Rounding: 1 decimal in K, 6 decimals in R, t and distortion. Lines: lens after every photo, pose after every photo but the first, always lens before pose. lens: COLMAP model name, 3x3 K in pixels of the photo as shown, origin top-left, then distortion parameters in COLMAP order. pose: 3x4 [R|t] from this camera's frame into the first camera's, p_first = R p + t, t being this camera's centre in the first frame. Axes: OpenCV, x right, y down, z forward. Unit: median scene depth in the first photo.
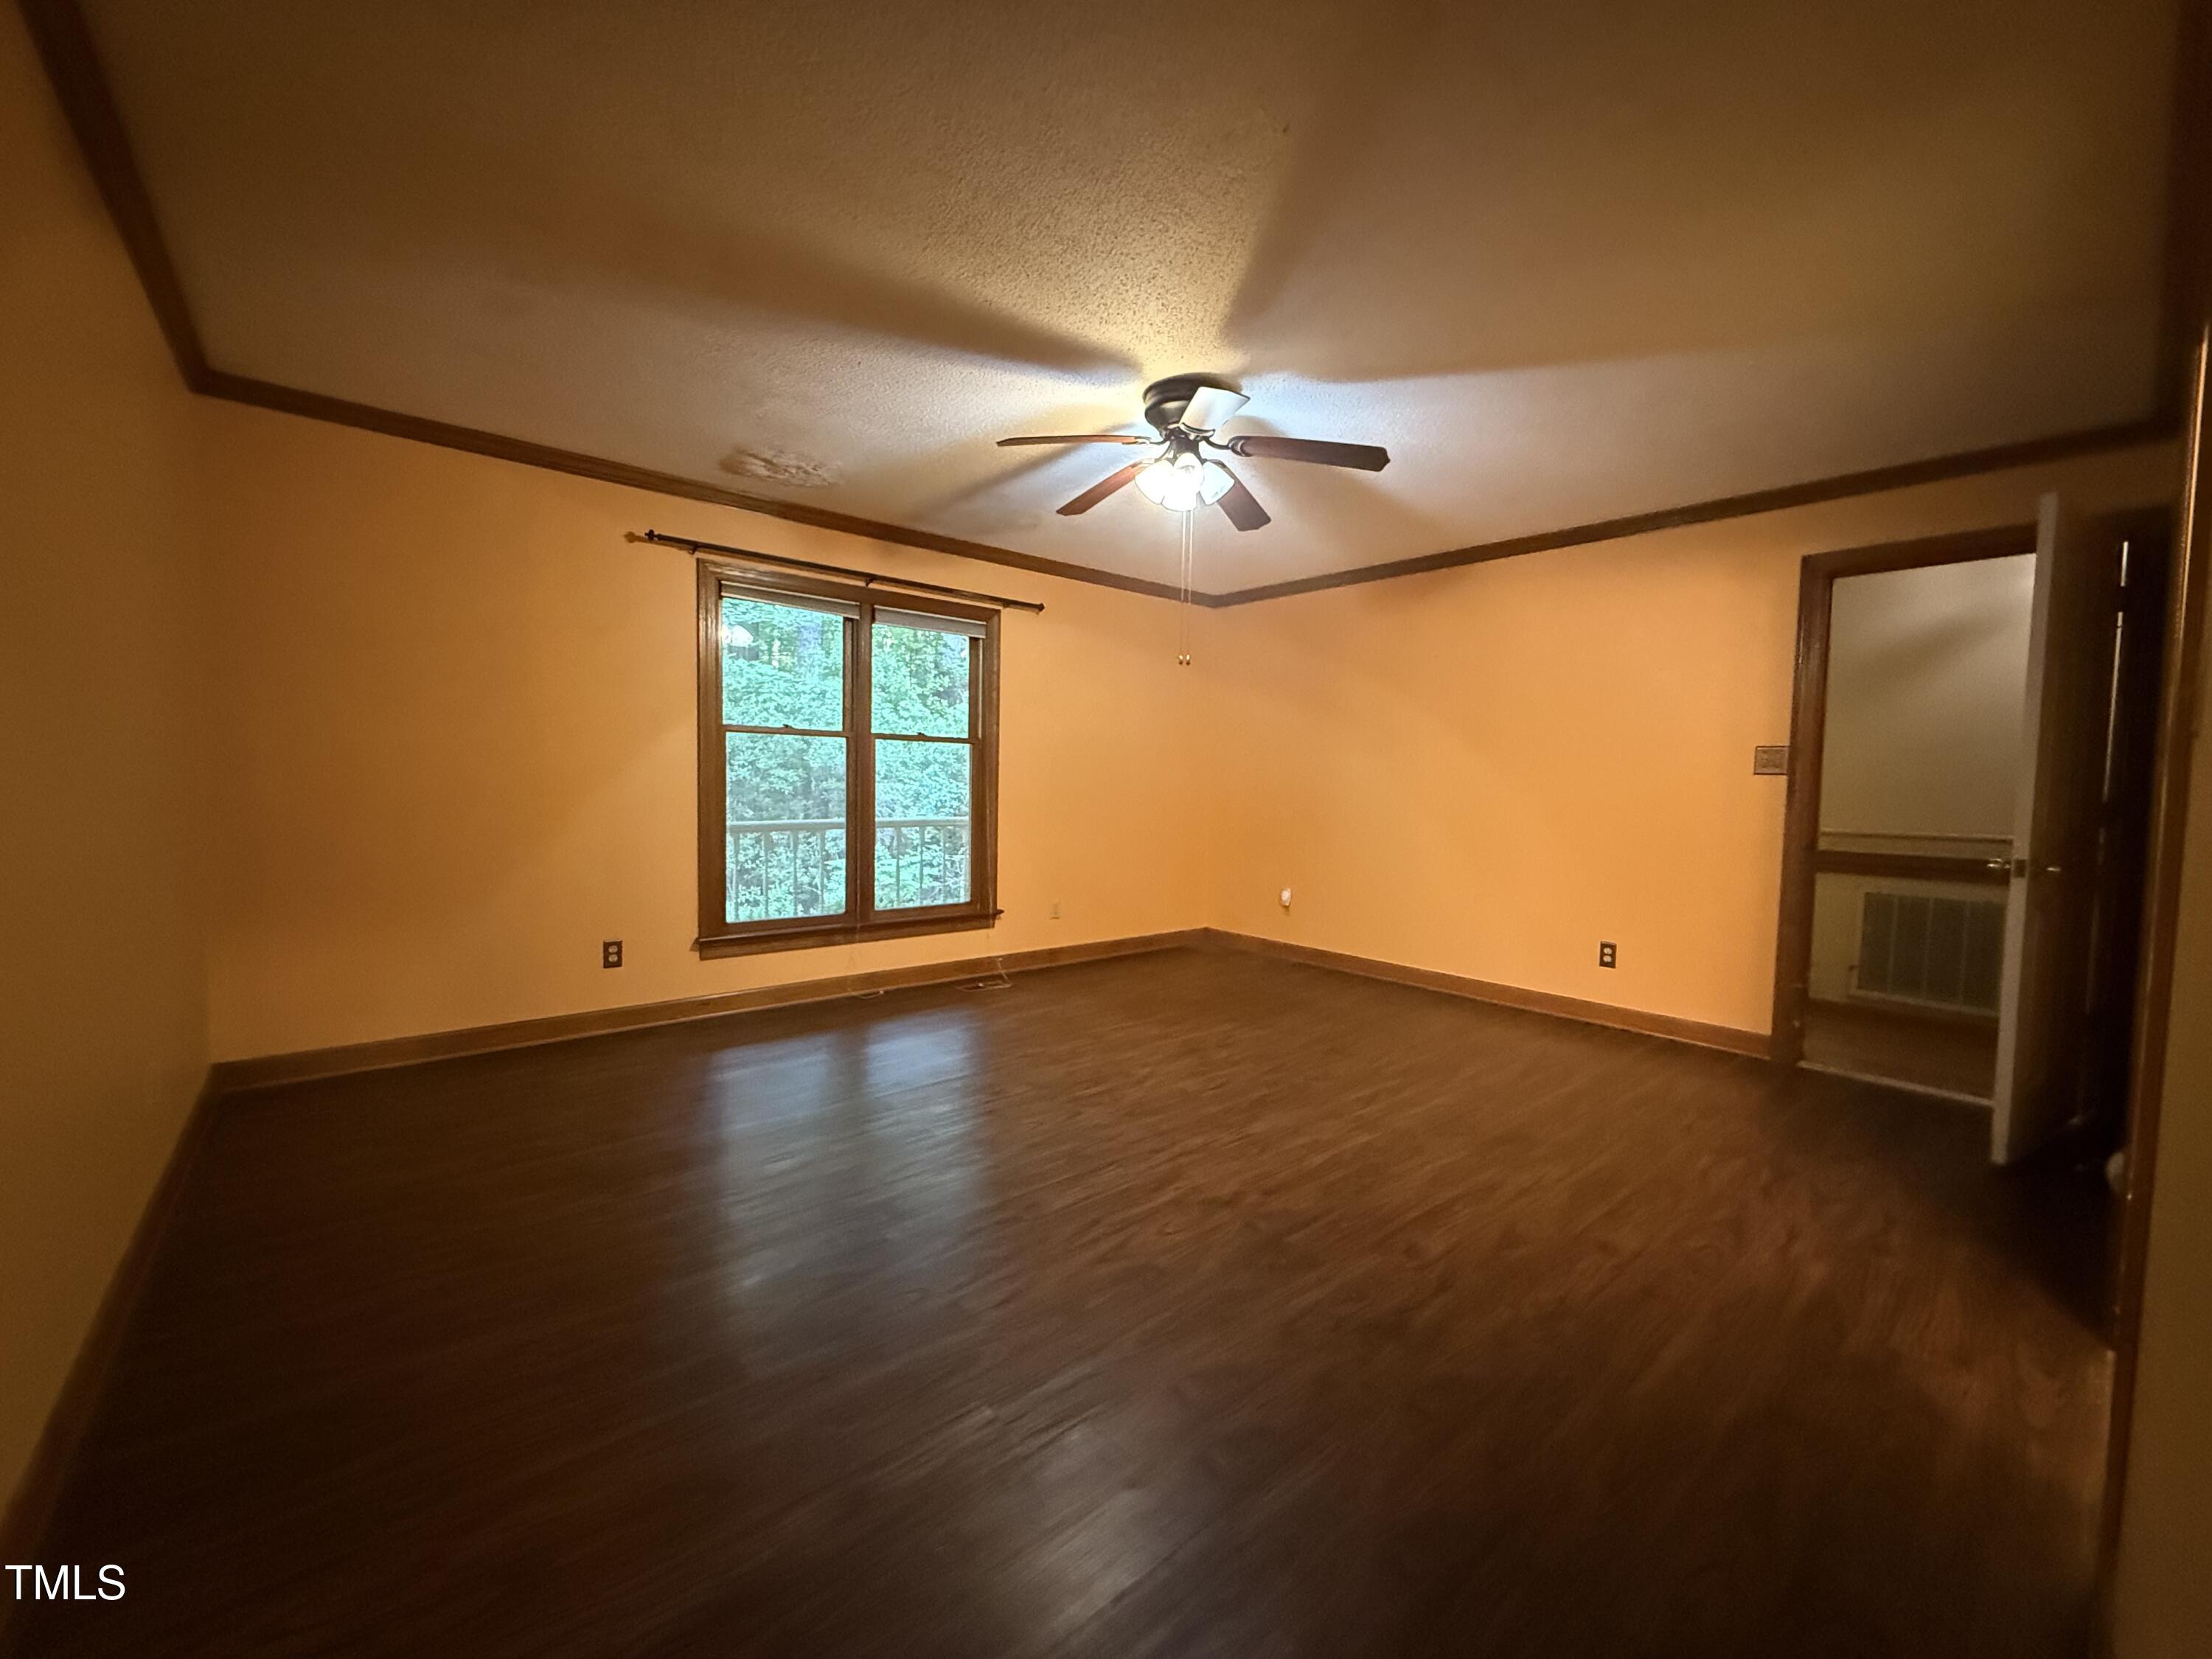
lens RADIAL K [[879.7, 0, 1098.4], [0, 879.7, 830.5], [0, 0, 1]] dist [-0.001420, -0.000306]
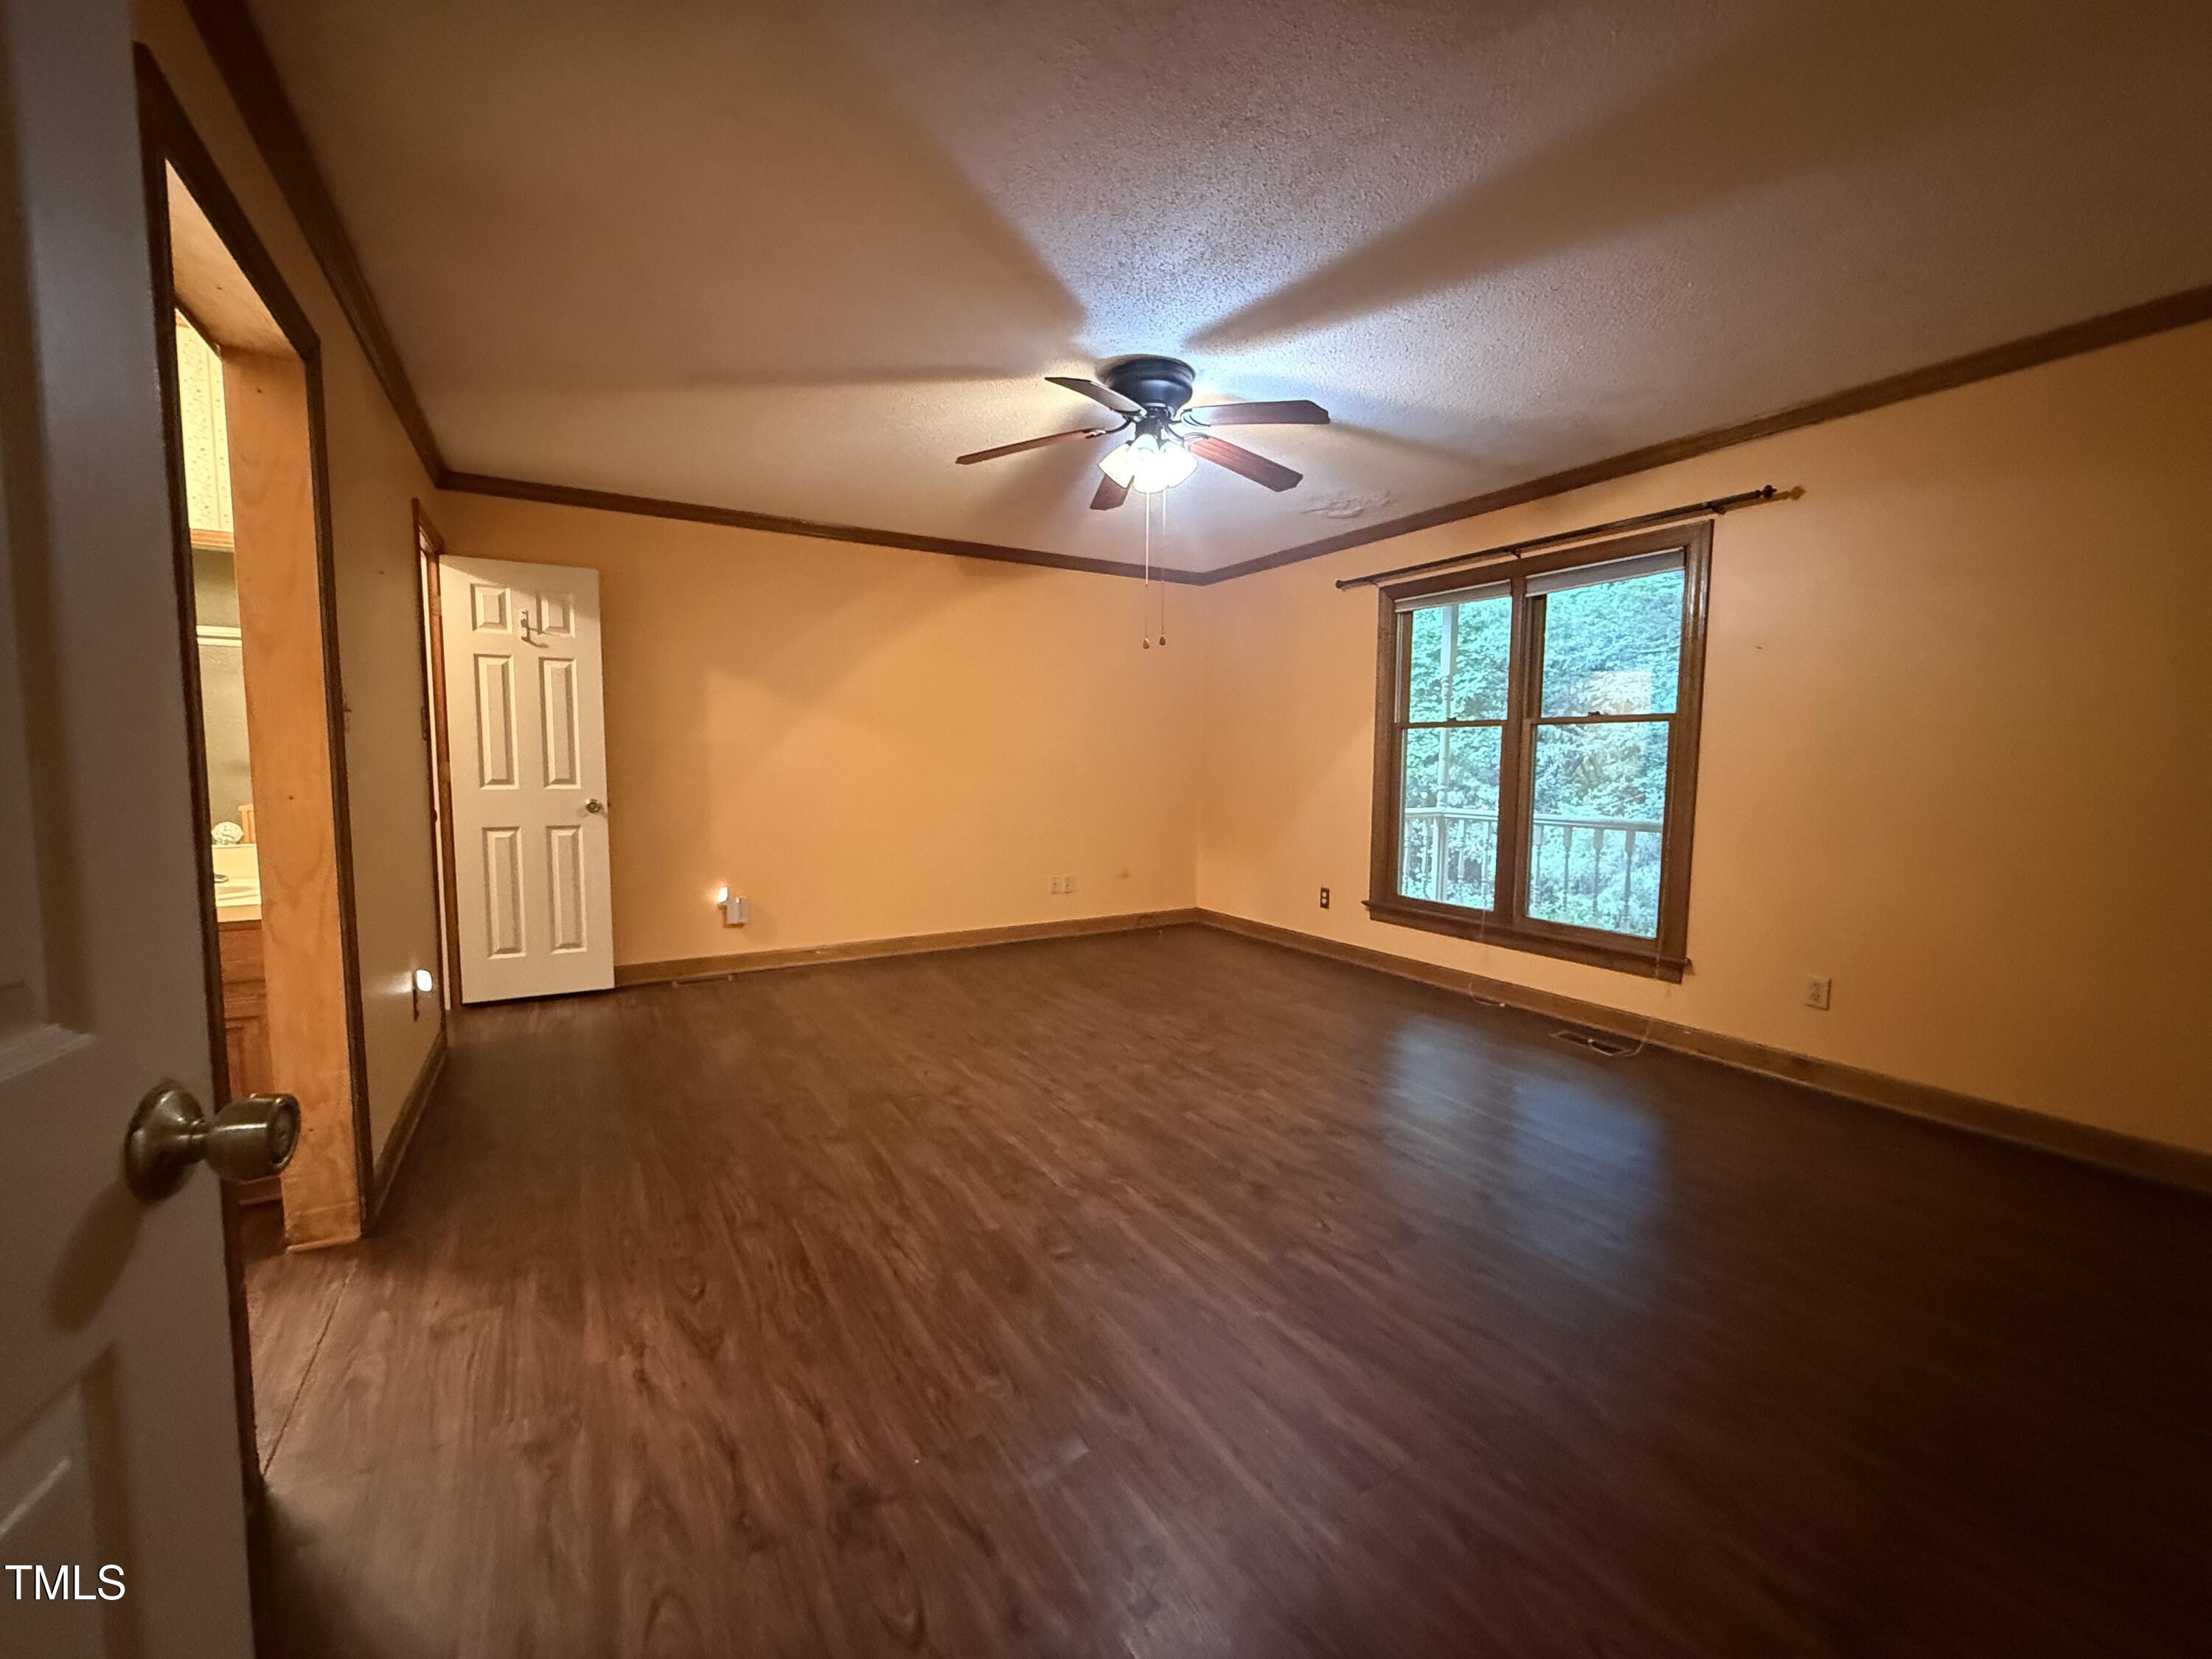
lens RADIAL K [[897.9, 0, 1103.1], [0, 897.9, 820.5], [0, 0, 1]] dist [-0.003148, -0.000194]
pose [[-0.170953, 0.048686, -0.984076, 0.998570], [-0.069166, 0.995721, 0.061278, -0.046048], [0.982848, 0.078540, -0.166854, 1.020086]]
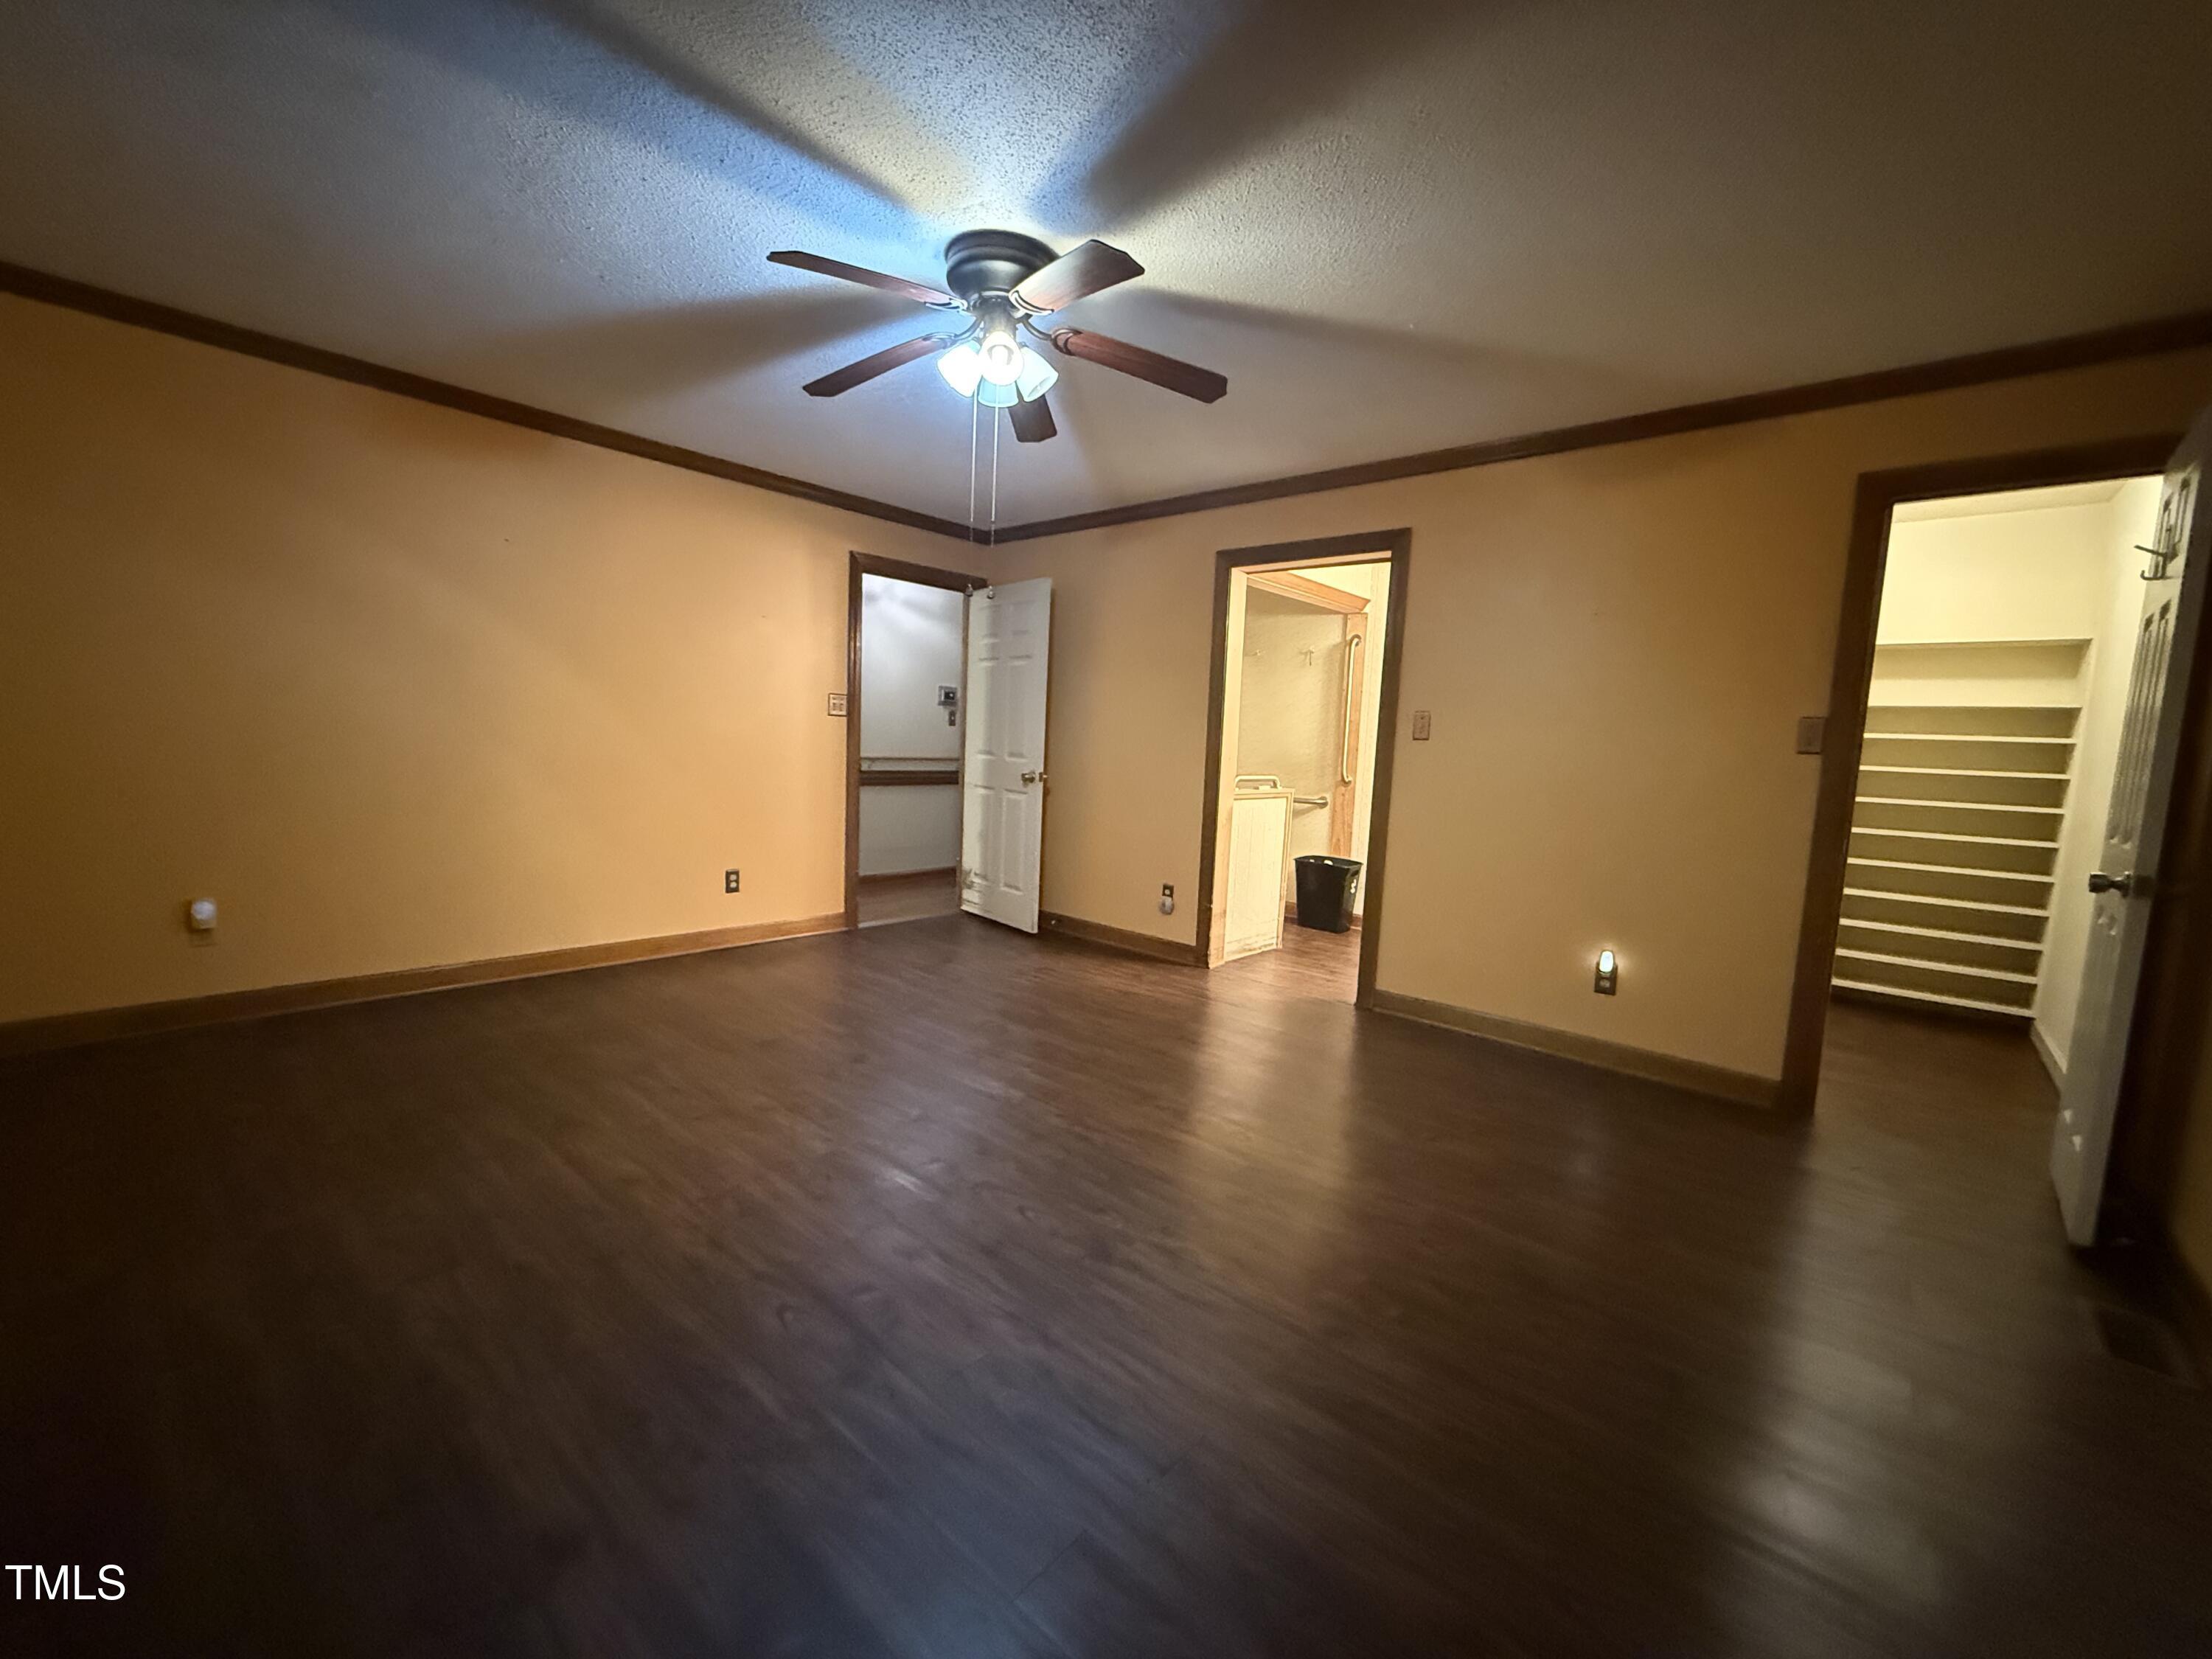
lens RADIAL K [[879.7, 0, 1098.4], [0, 879.7, 830.5], [0, 0, 1]] dist [-0.001420, -0.000306]
pose [[-0.132722, -0.129968, 0.982595, -0.671387], [0.014081, 0.991018, 0.132984, -0.070547], [-0.991053, 0.031485, -0.129700, 0.906843]]
